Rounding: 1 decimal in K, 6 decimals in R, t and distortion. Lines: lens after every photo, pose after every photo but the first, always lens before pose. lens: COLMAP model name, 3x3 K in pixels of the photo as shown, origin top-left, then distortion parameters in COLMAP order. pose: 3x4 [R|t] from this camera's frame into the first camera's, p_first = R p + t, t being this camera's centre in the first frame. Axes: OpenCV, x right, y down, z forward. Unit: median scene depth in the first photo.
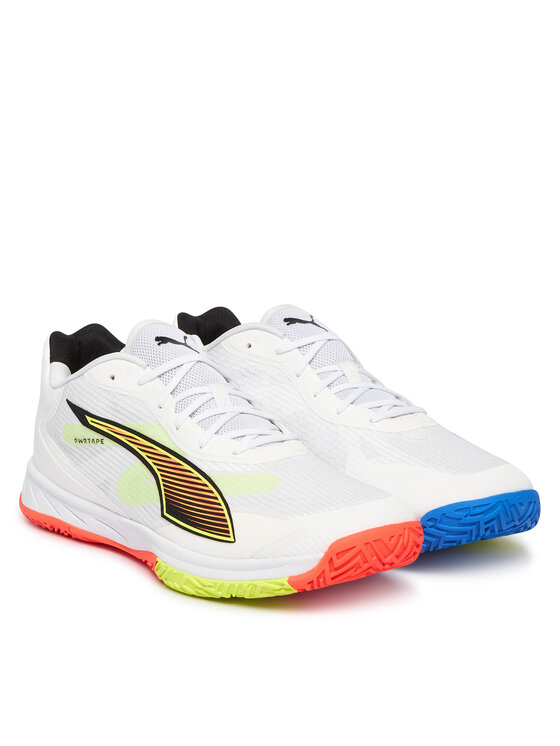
lens RADIAL K [[1486.7, 0, 280.0], [0, 1486.7, 373.0], [0, 0, 1]] dist [-0.348640, -0.004001]
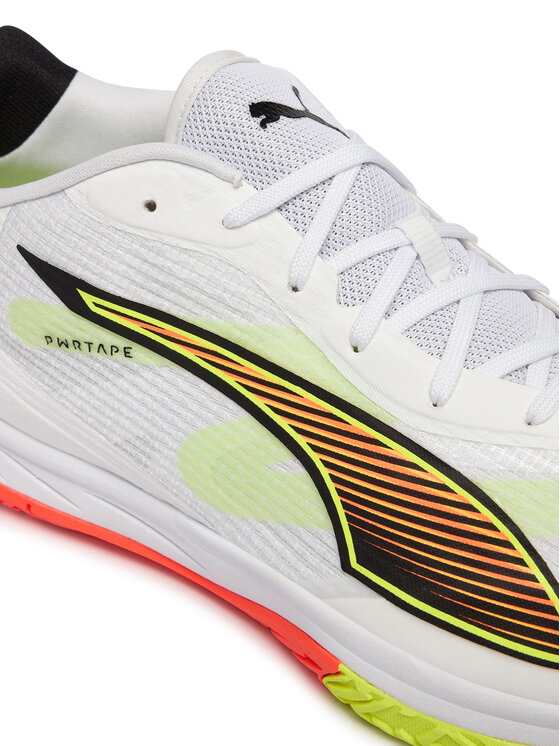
lens RADIAL K [[1231.0, 0, 280.0], [0, 1231.0, 373.0], [0, 0, 1]] dist [-0.212462, 0.048821]
pose [[0.956090, -0.087284, 0.279773, -0.181075], [-0.011843, 0.942334, 0.334463, -0.068910], [-0.292833, -0.323090, 0.899923, 0.674653]]
